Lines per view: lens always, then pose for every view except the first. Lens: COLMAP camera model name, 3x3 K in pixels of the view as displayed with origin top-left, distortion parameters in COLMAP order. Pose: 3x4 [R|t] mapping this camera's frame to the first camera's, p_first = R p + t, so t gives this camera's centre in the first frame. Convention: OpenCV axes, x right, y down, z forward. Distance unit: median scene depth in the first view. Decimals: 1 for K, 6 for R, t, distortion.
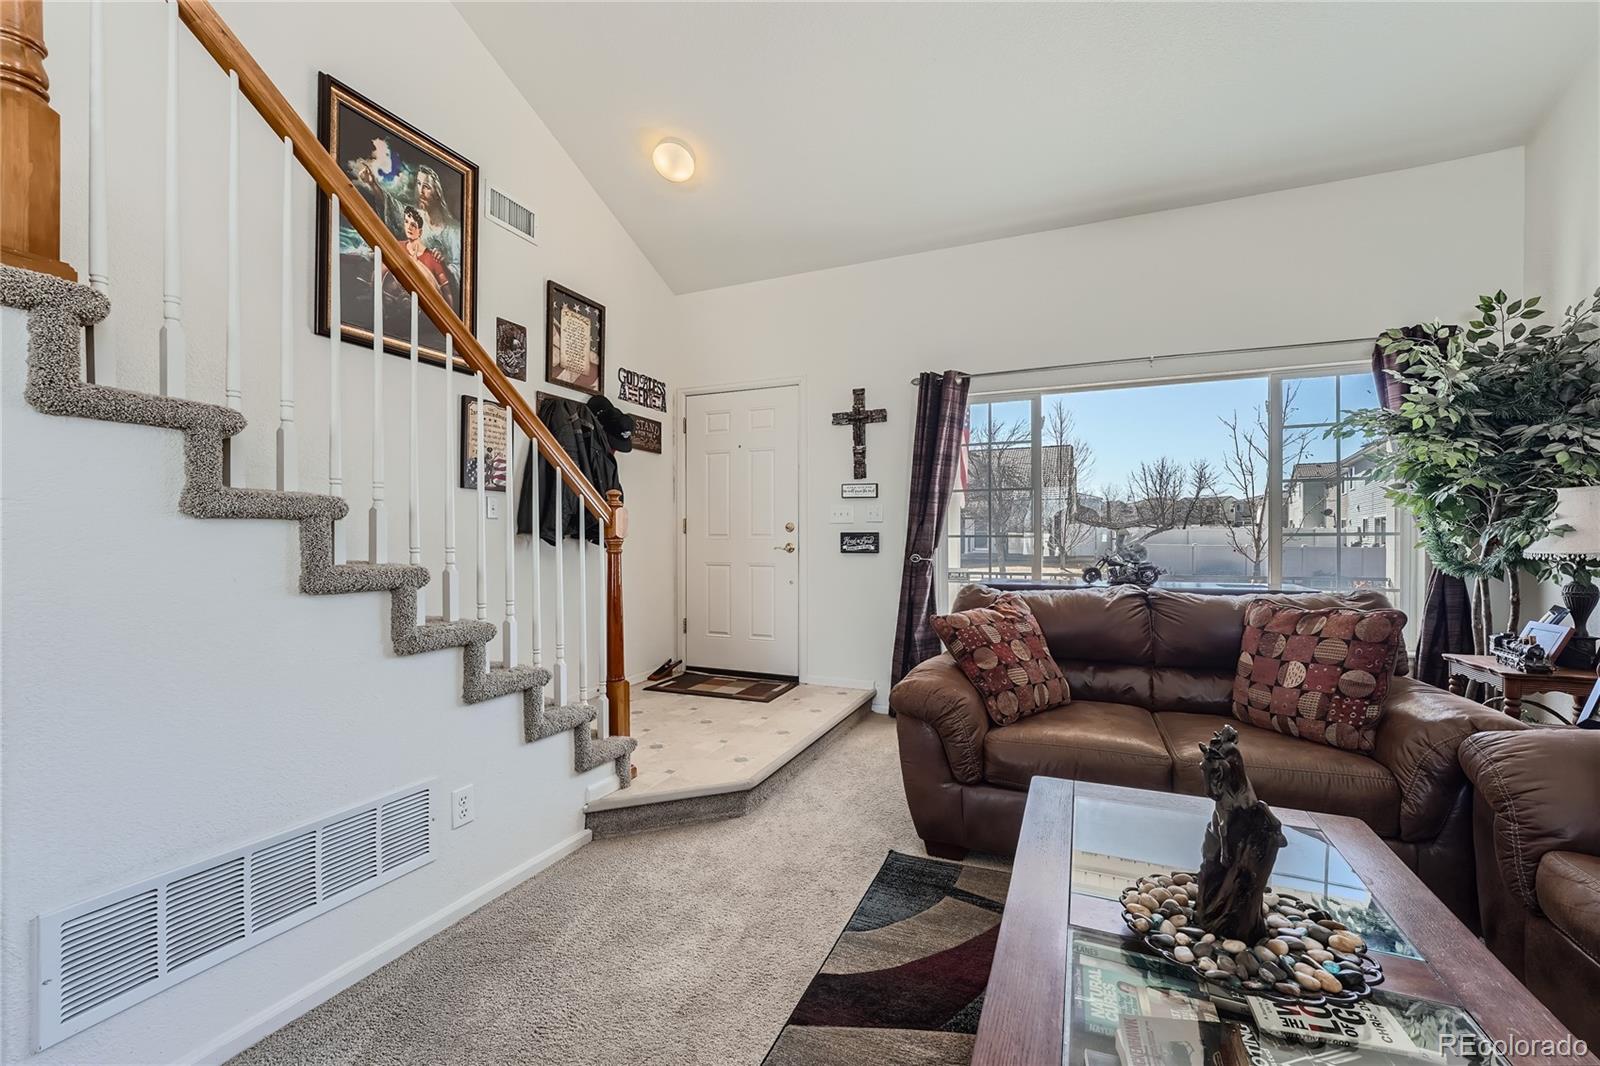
lens RADIAL K [[653.3, 0, 795.0], [0, 653.3, 548.5], [0, 0, 1]] dist [-0.019487, 0.002125]
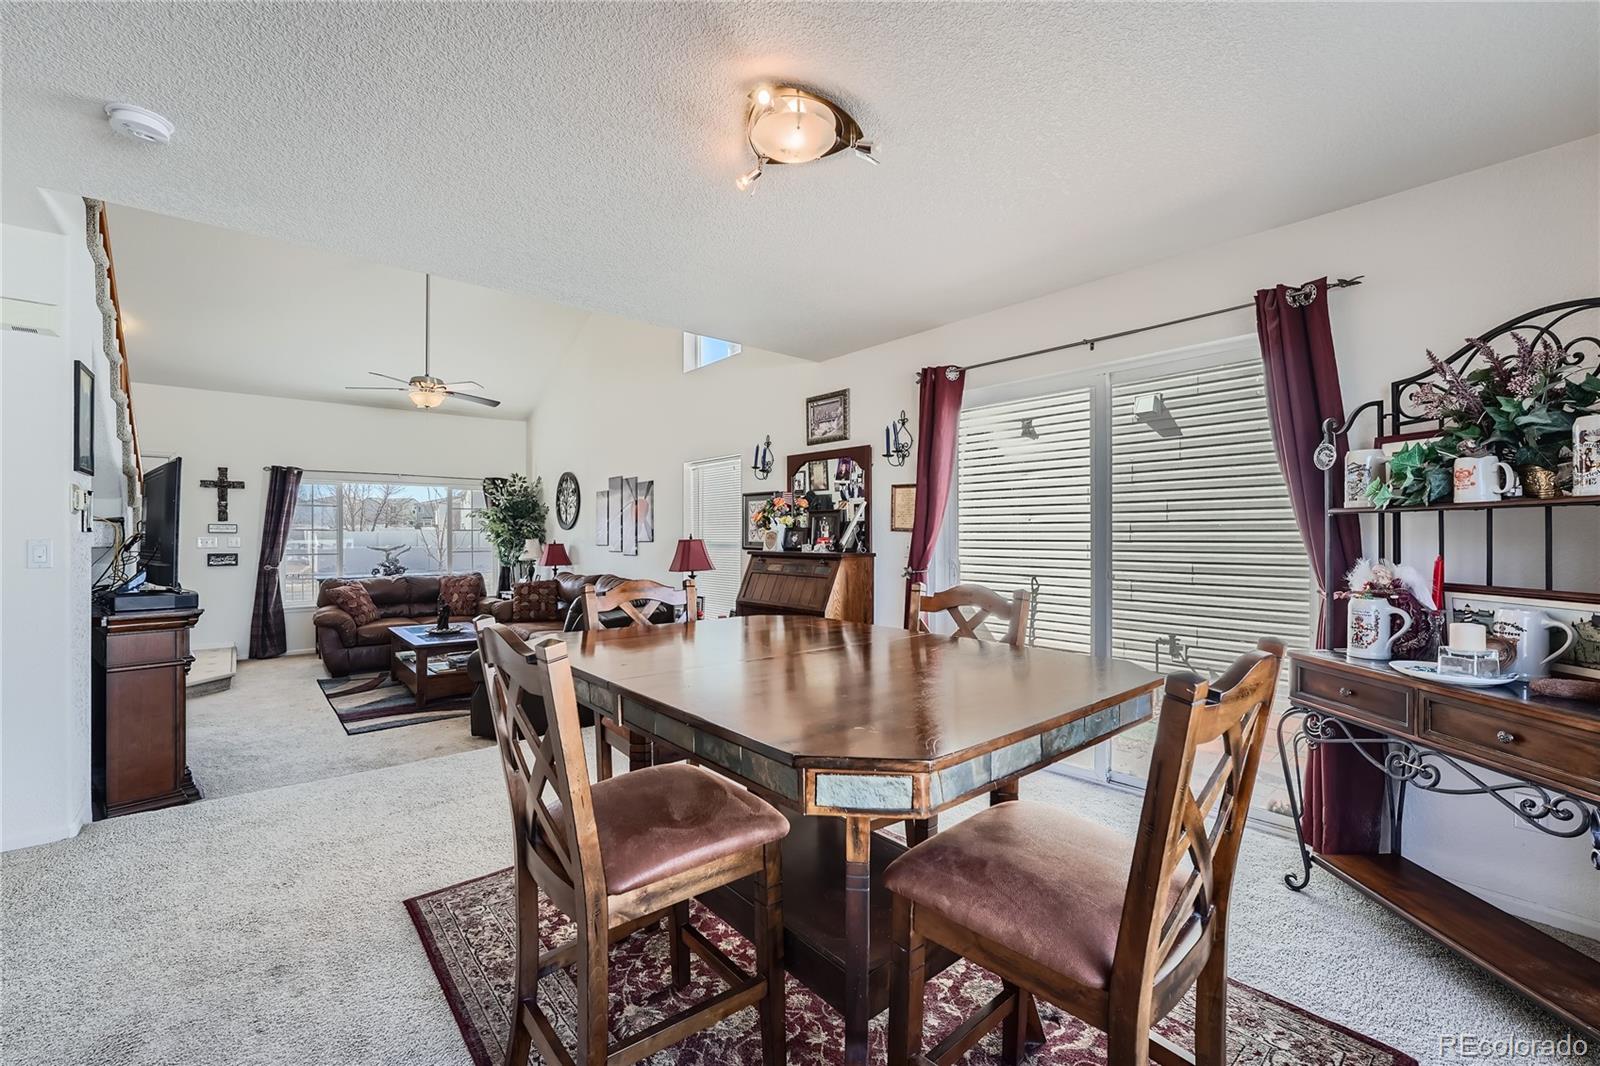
lens RADIAL K [[653.3, 0, 794.6], [0, 653.3, 532.7], [0, 0, 1]] dist [-0.019487, 0.002125]
pose [[0.431180, 0.006076, 0.902245, -1.126008], [0.013926, 0.999813, -0.013388, -0.053246], [-0.902158, 0.018338, 0.431015, -1.526064]]
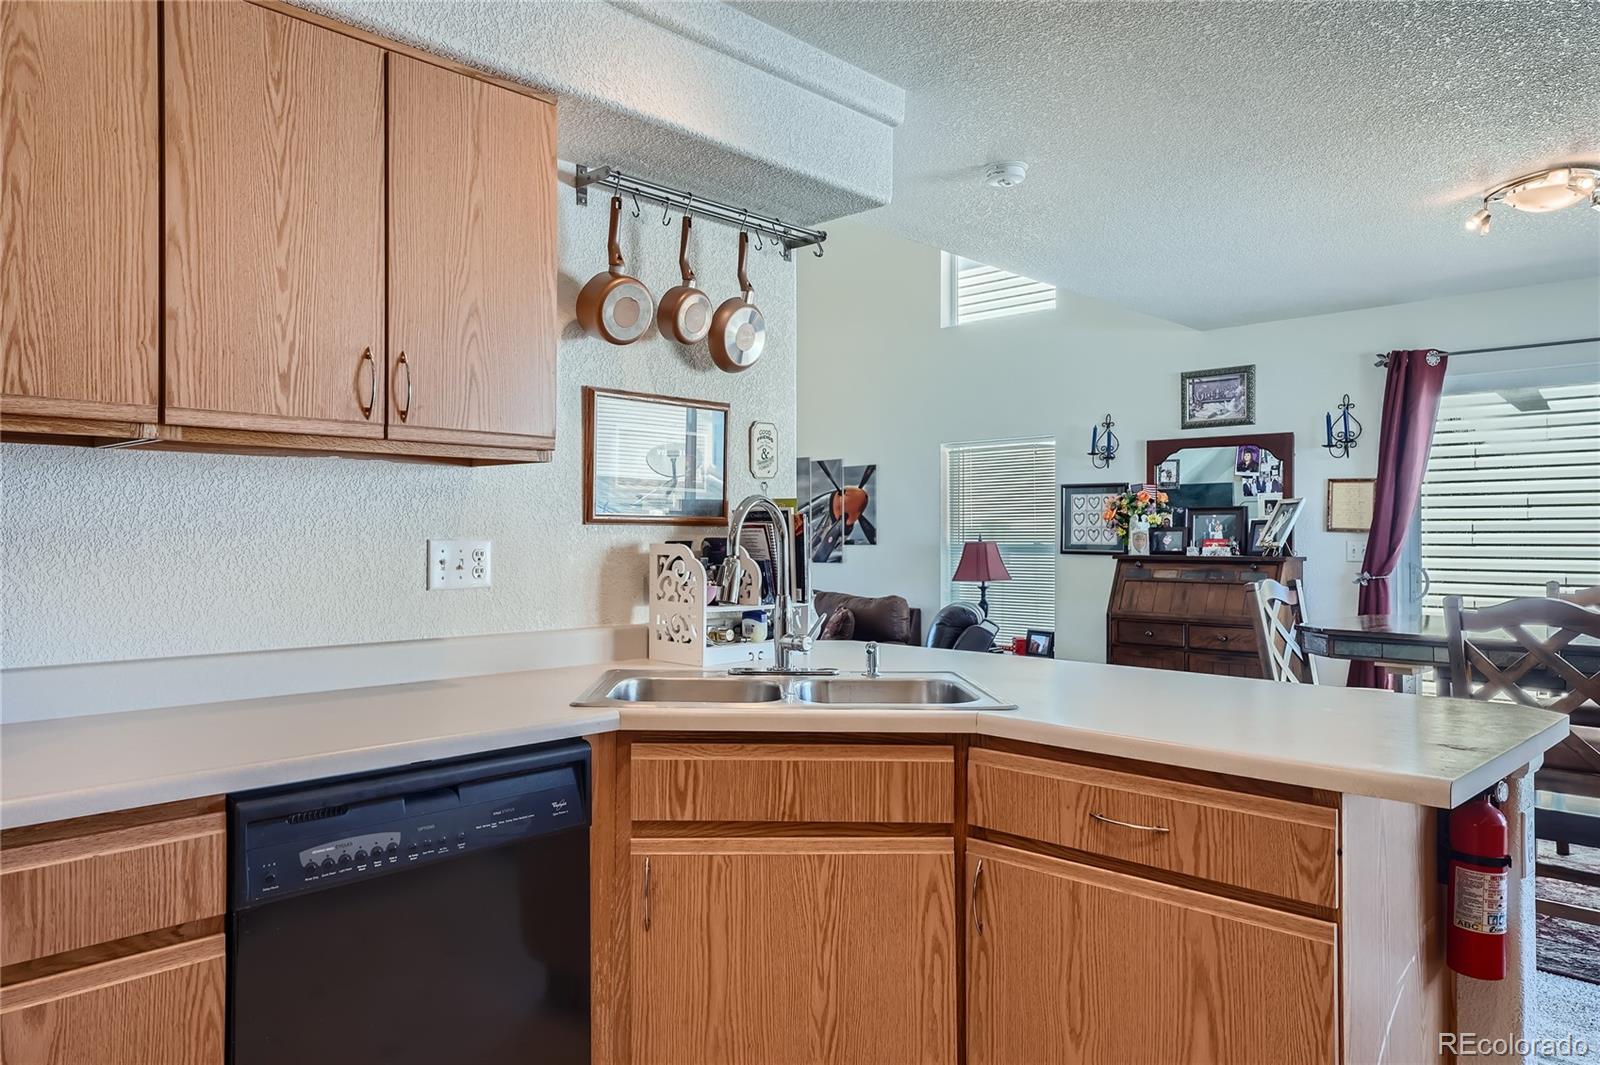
lens RADIAL K [[1086.1, 0, 739.0], [0, 1086.1, 518.0], [0, 0, 1]] dist [0.033752, -0.001796]
pose [[0.367565, 0.019533, 0.929793, -2.087735], [0.012814, 0.999578, -0.026065, -0.058771], [-0.929909, 0.021495, 0.367160, -0.840669]]
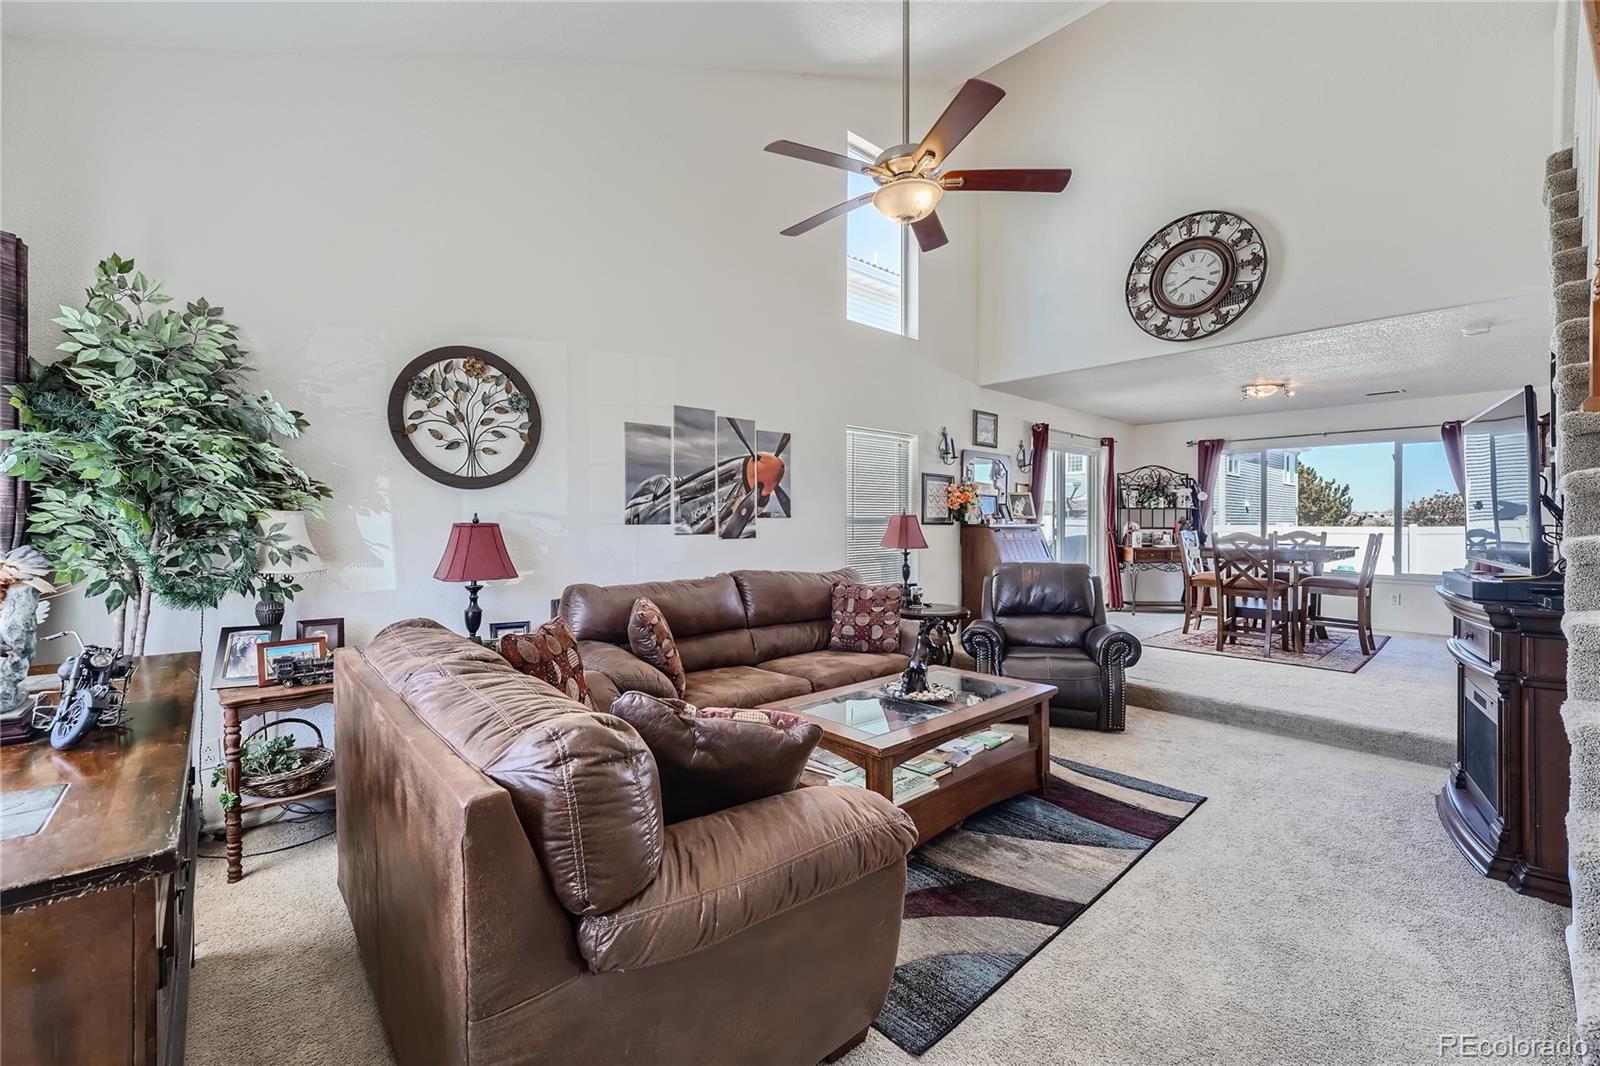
lens RADIAL K [[653.3, 0, 799.0], [0, 653.3, 527.0], [0, 0, 1]] dist [-0.019487, 0.002125]
pose [[-0.915701, 0.016621, 0.401517, 0.002110], [0.021407, 0.999743, 0.007436, -0.047631], [-0.401290, 0.015405, -0.915822, 1.333507]]
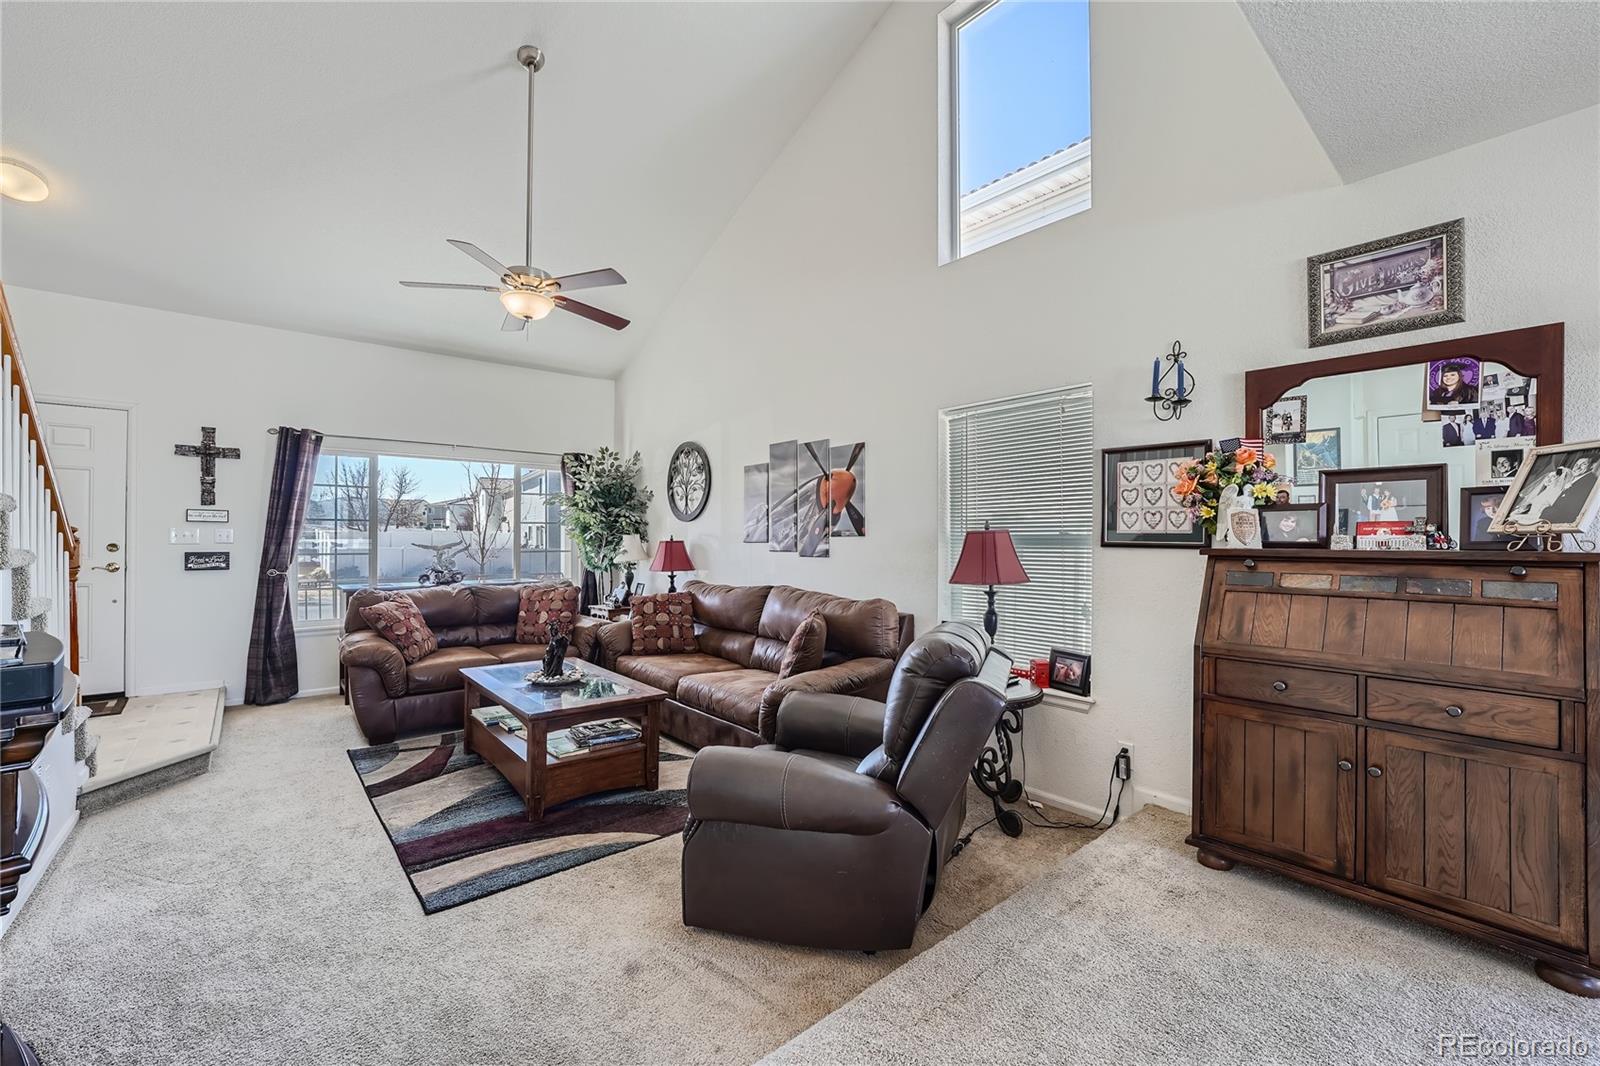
lens RADIAL K [[653.3, 0, 799.0], [0, 653.3, 530.4], [0, 0, 1]] dist [-0.019487, 0.002125]
pose [[0.435204, 0.015061, 0.900206, -0.694547], [0.010169, 0.999714, -0.021642, -0.041653], [-0.900274, 0.018573, 0.434927, -0.631021]]
